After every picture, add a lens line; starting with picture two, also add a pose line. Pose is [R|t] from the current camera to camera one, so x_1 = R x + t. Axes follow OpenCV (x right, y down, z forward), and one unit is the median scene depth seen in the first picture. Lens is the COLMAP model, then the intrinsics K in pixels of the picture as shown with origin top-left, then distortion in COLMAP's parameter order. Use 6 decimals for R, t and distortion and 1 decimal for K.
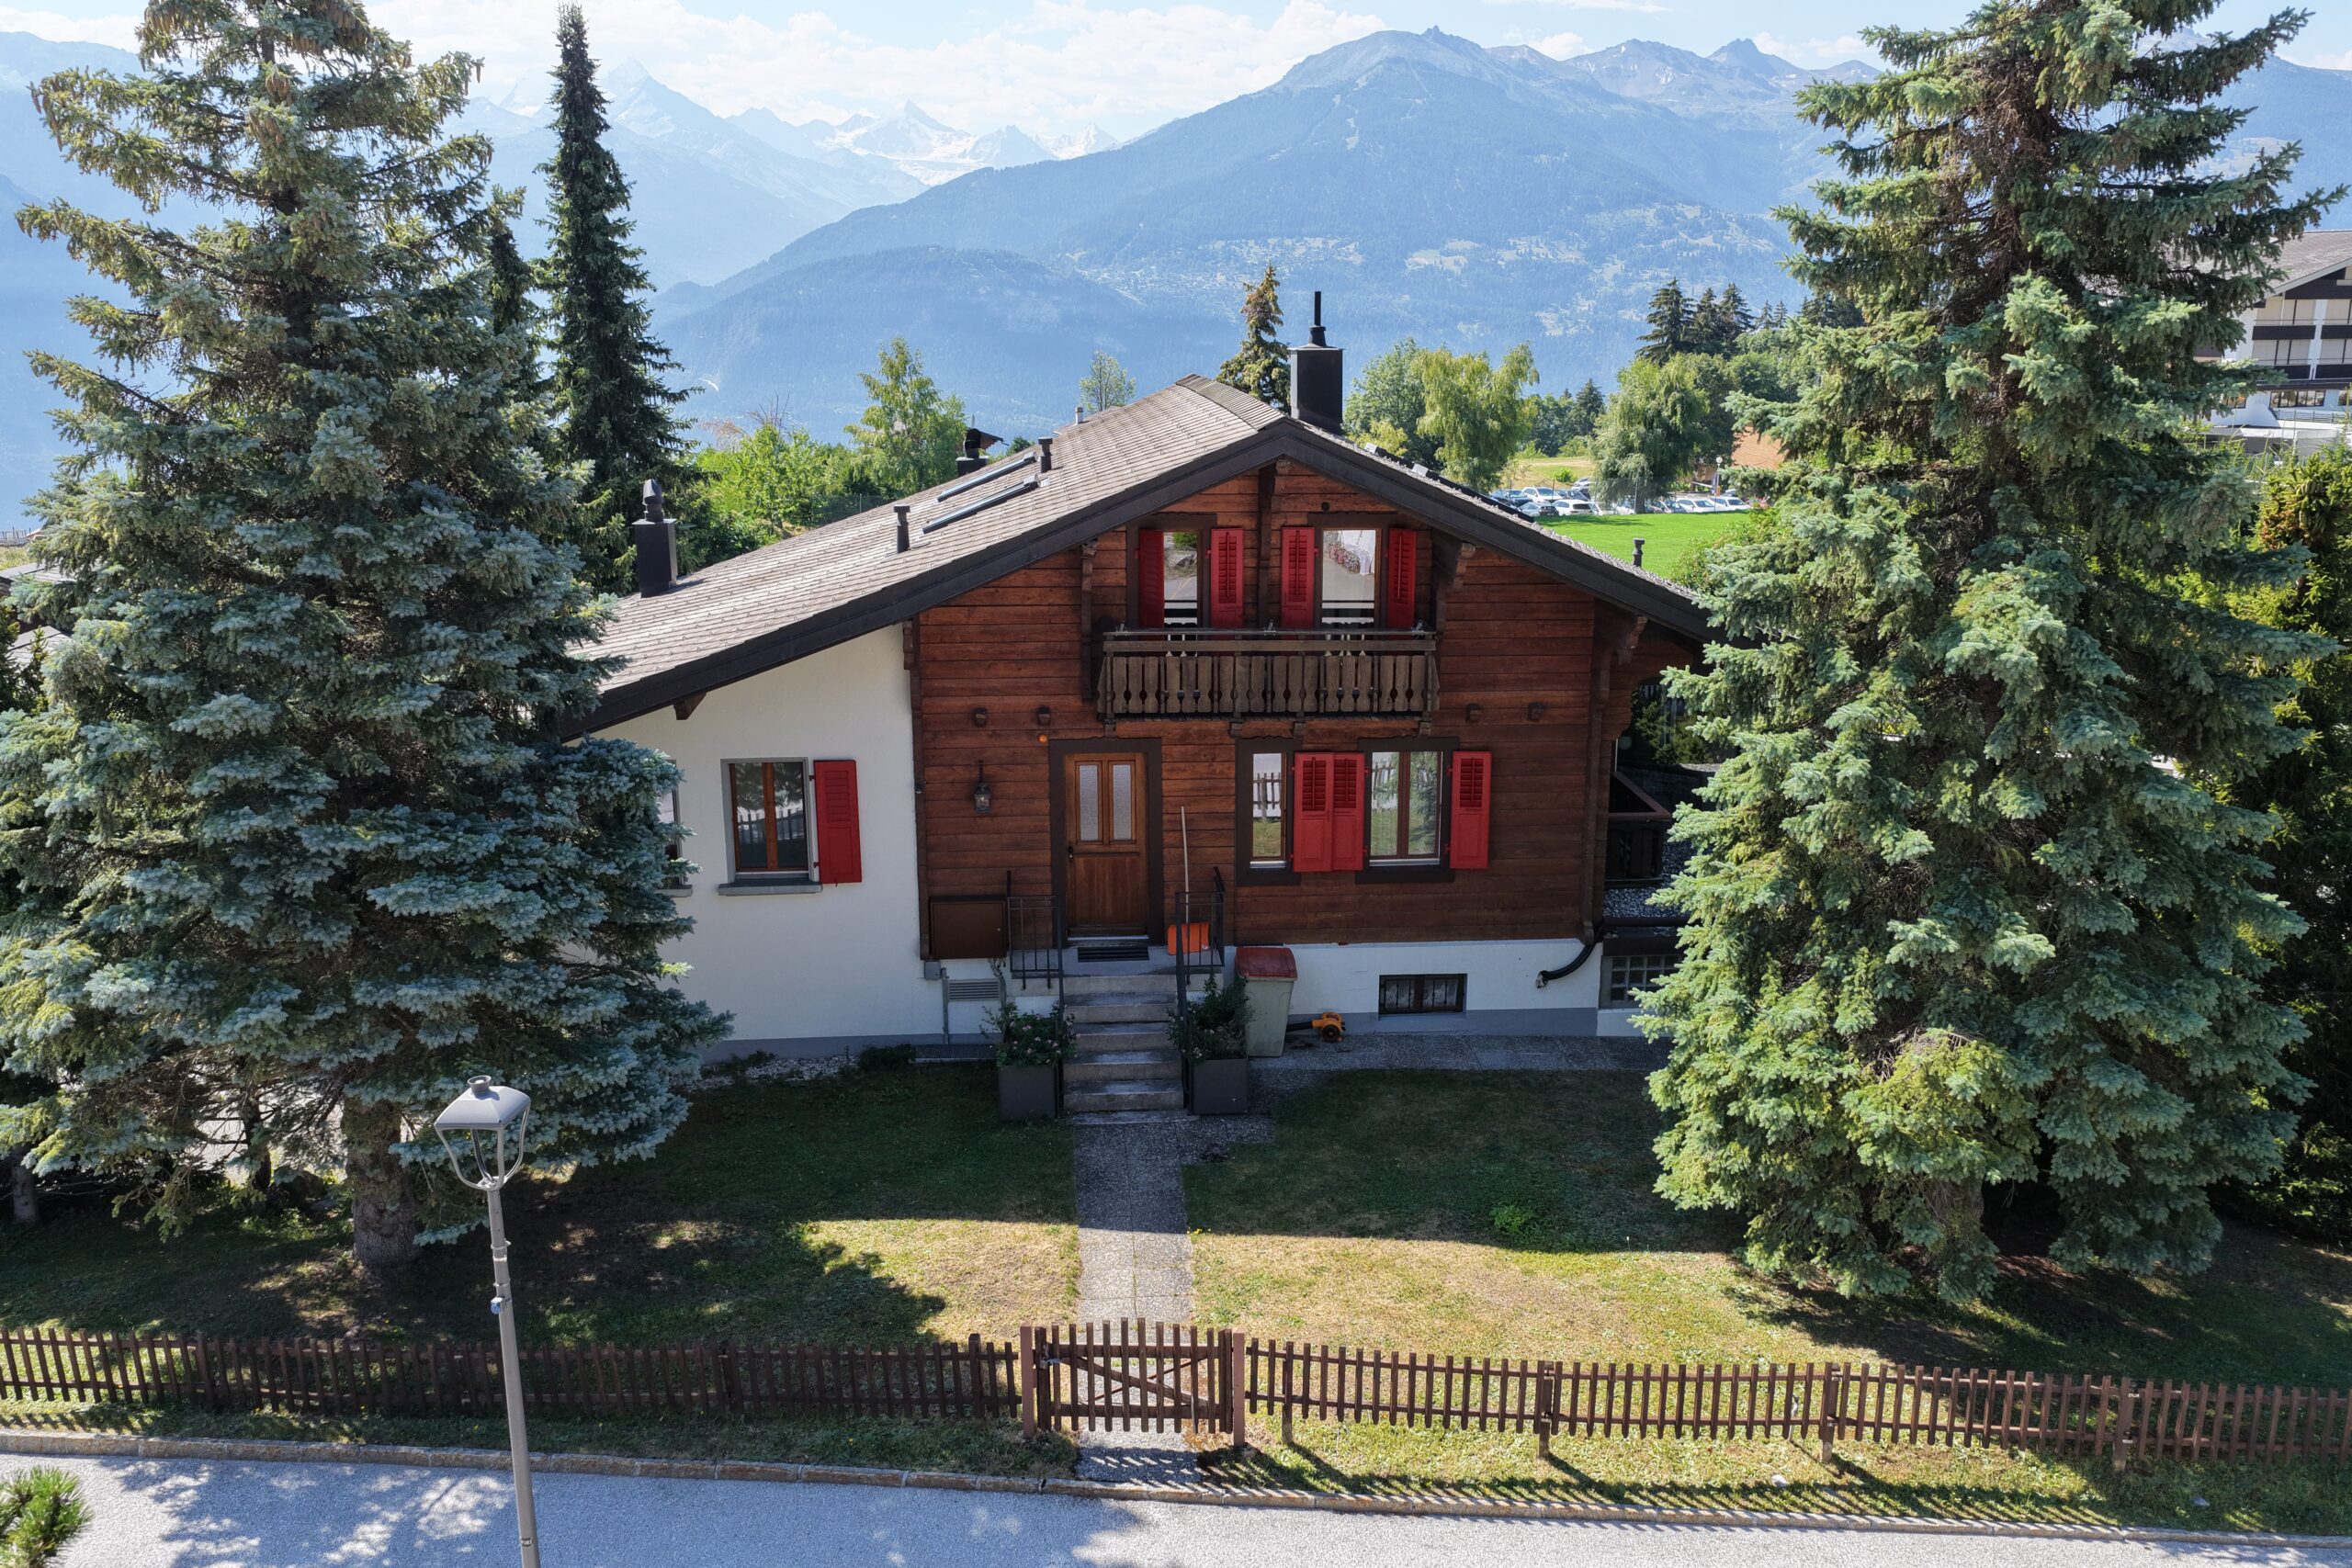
lens RADIAL K [[1949.5, 0, 1175.8], [0, 1949.5, 785.6], [0, 0, 1]] dist [-0.013408, 0.034024]
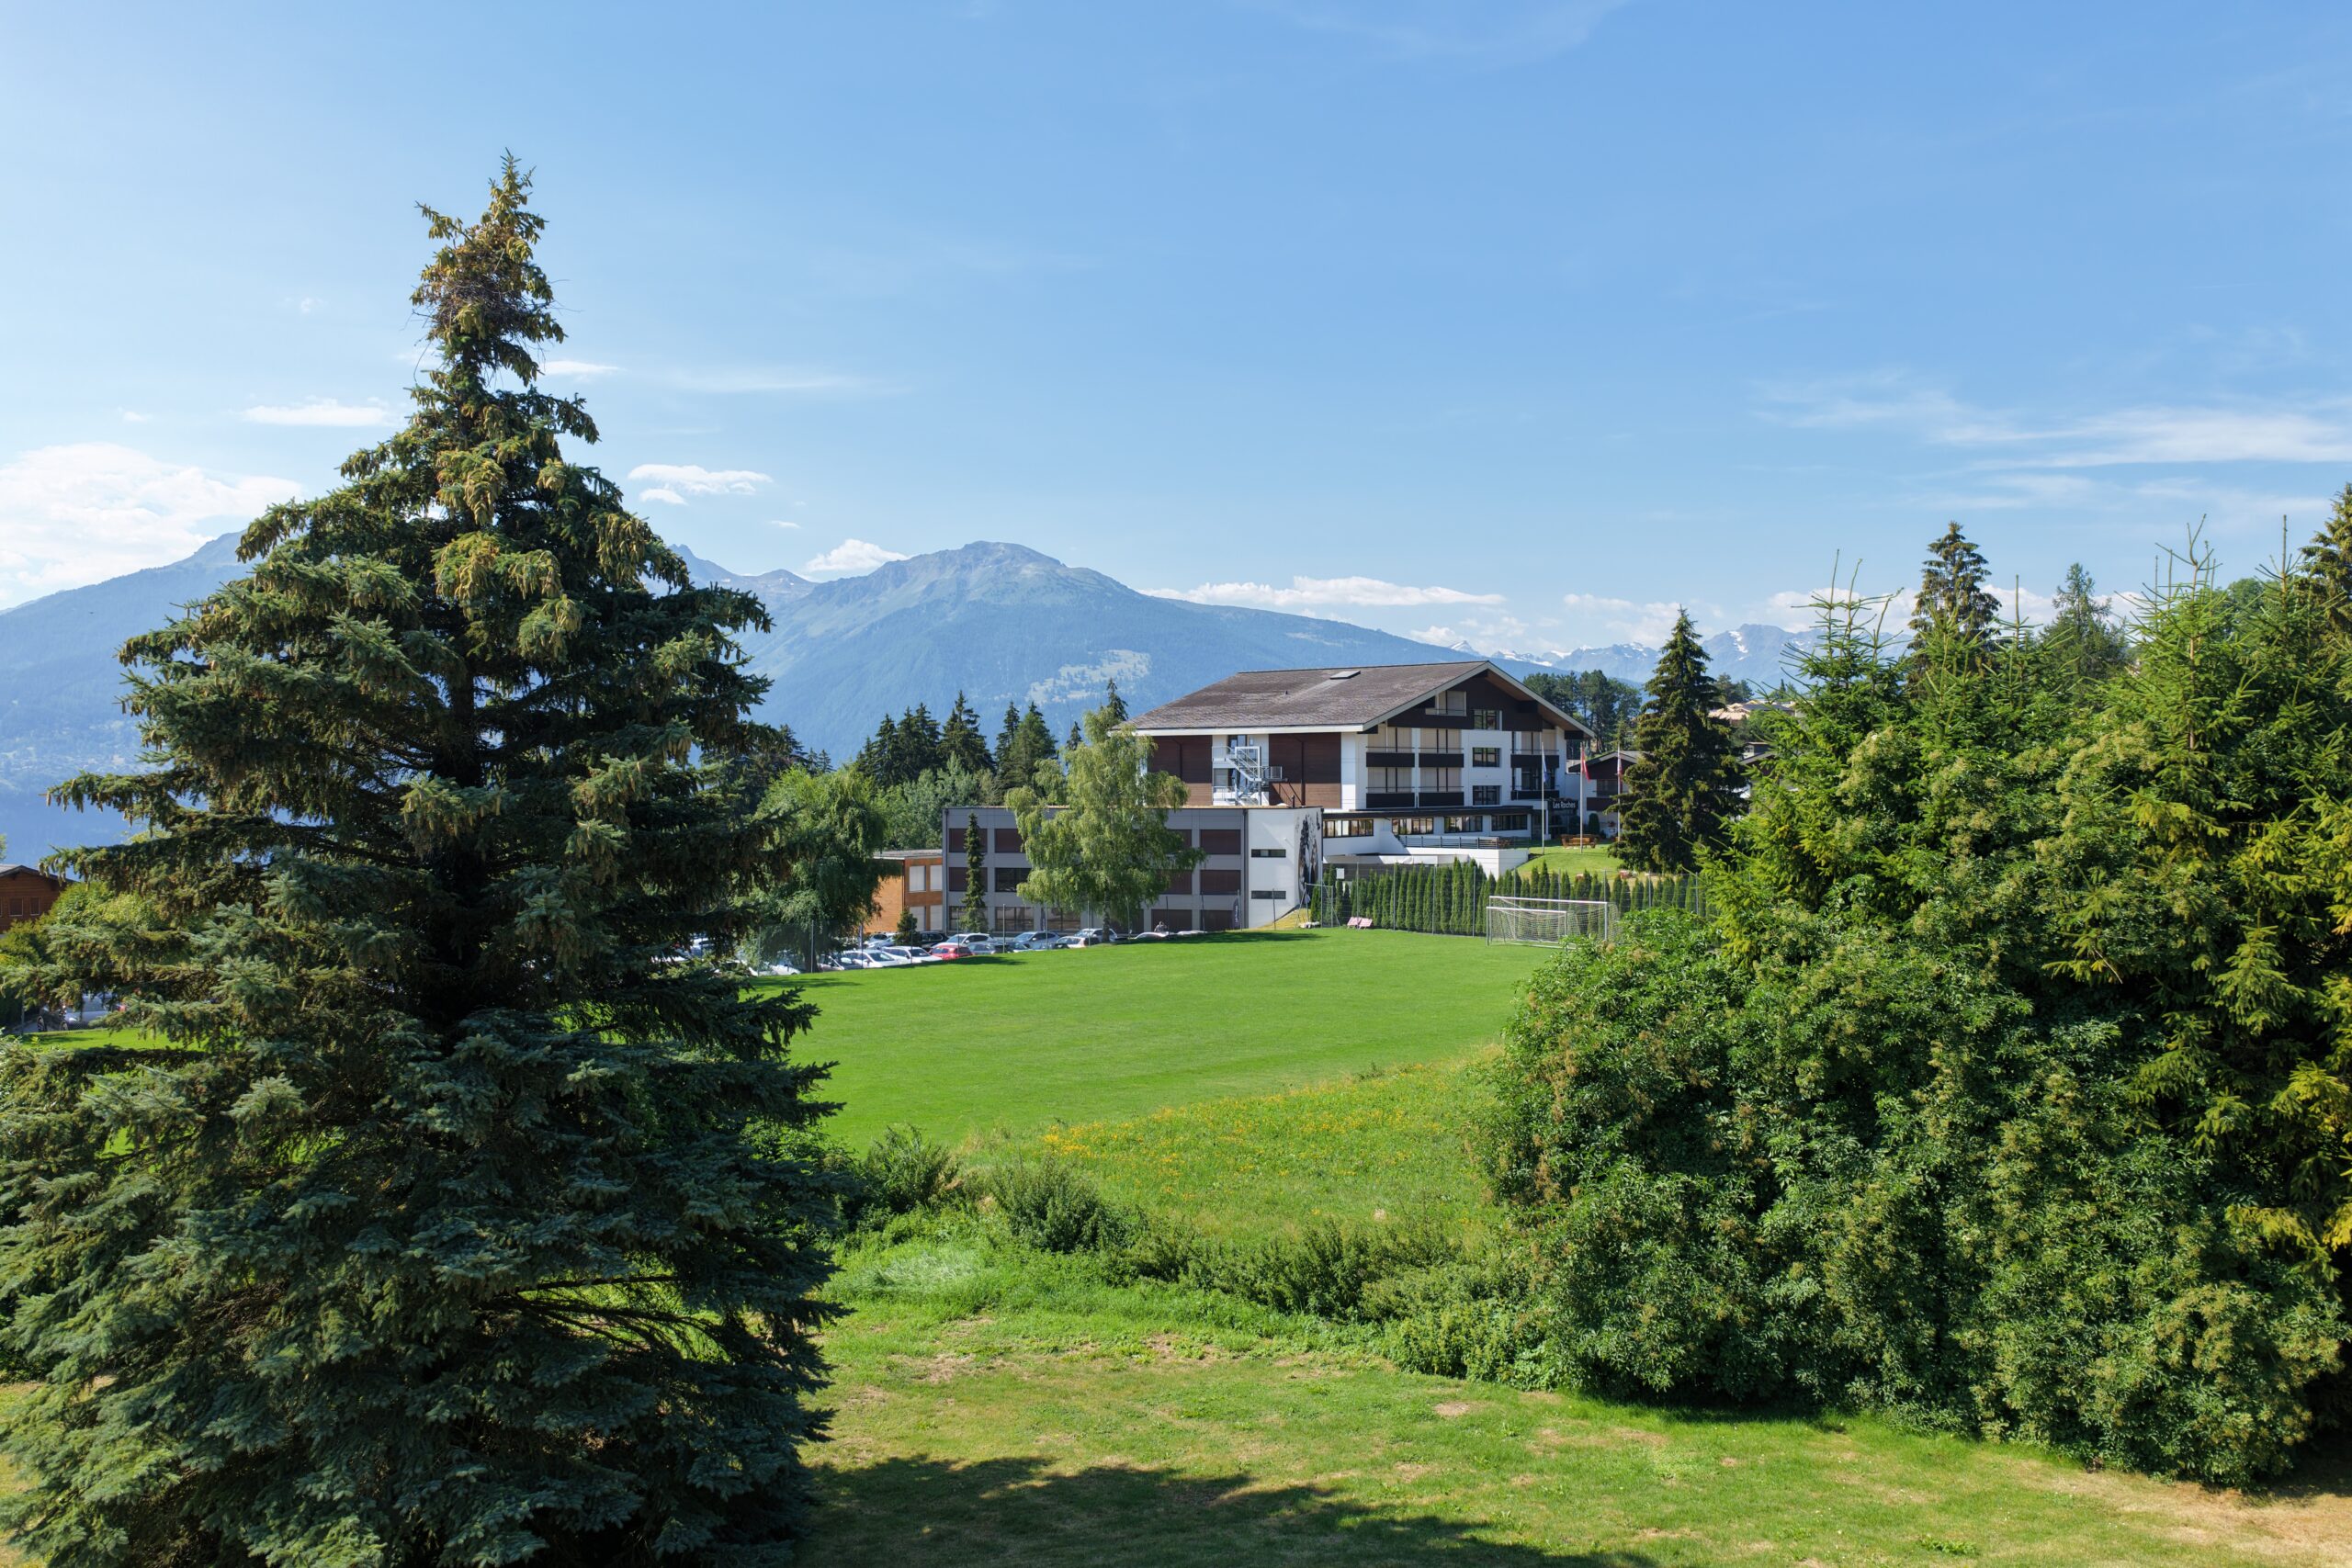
lens RADIAL K [[1949.5, 0, 1186.7], [0, 1949.5, 764.2], [0, 0, 1]] dist [-0.013408, 0.034024]
pose [[0.865725, 0.004546, 0.500500, -0.006396], [0.121924, 0.967922, -0.219687, -0.036747], [-0.485443, 0.251212, 0.837399, 0.294618]]
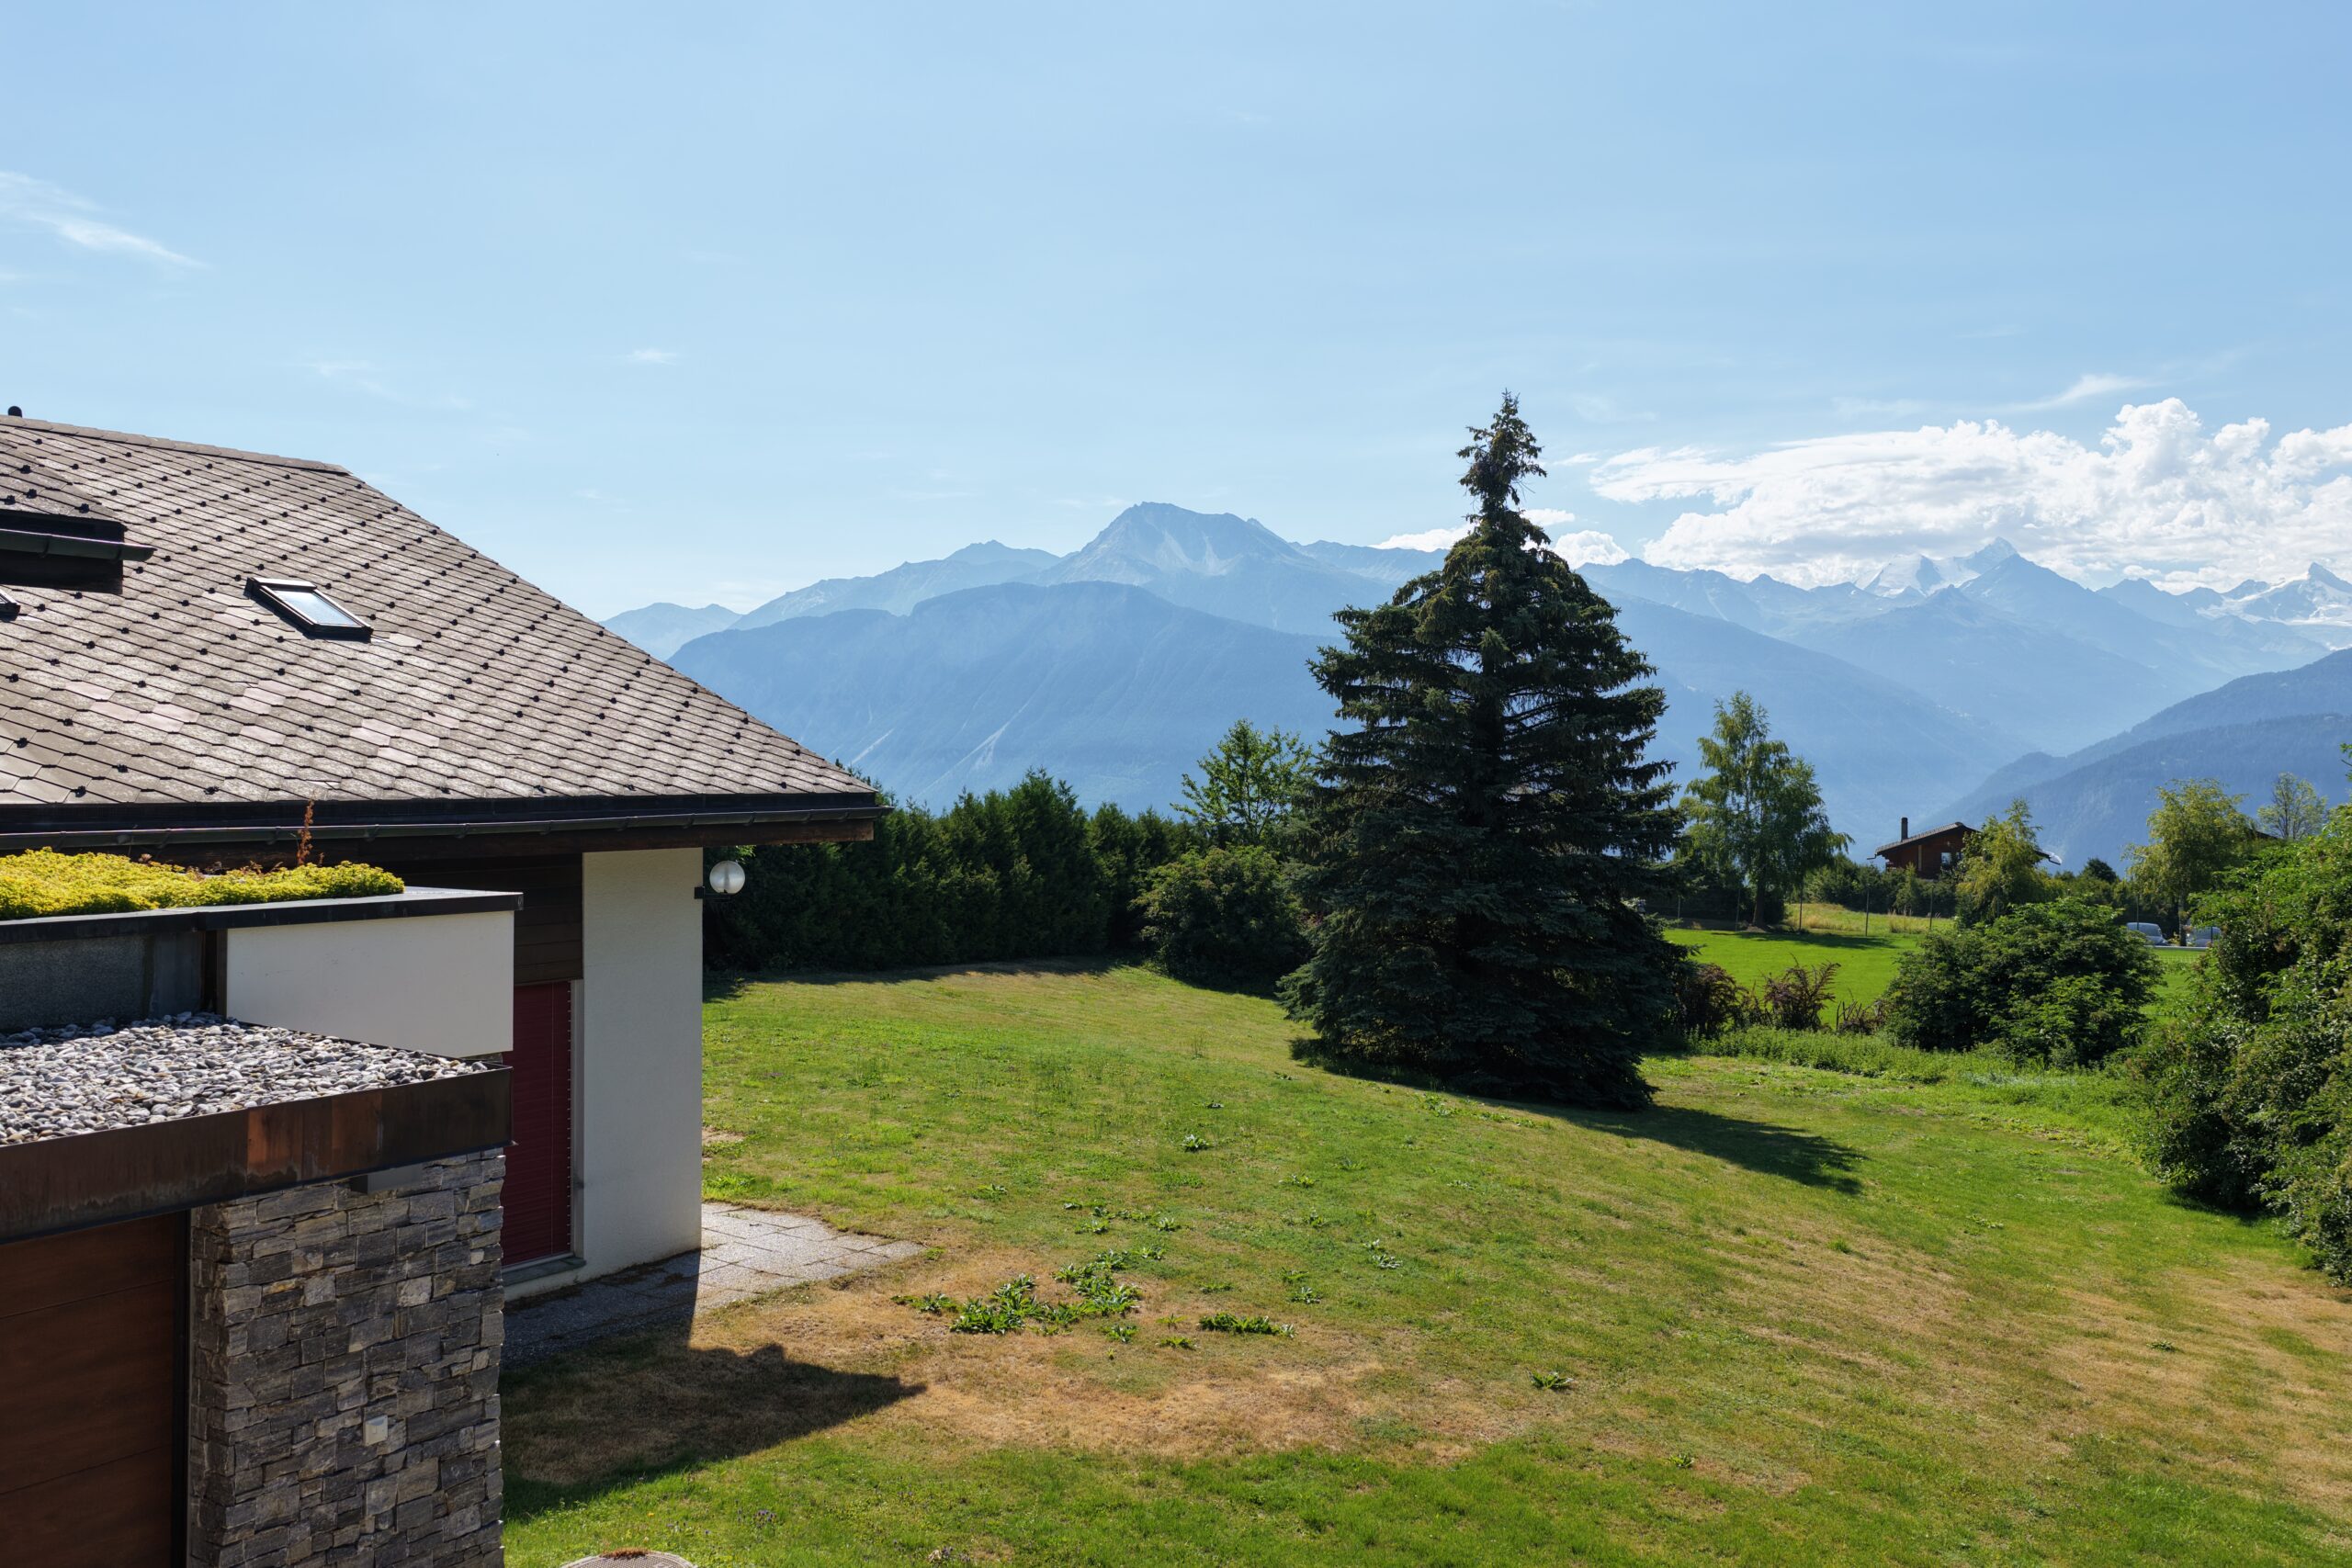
lens RADIAL K [[1949.5, 0, 1198.2], [0, 1949.5, 775.8], [0, 0, 1]] dist [-0.013408, 0.034024]
pose [[0.796322, 0.010773, -0.604777, 0.152326], [-0.155135, 0.970035, -0.186989, -0.003910], [0.584641, 0.242726, 0.774131, 0.197824]]
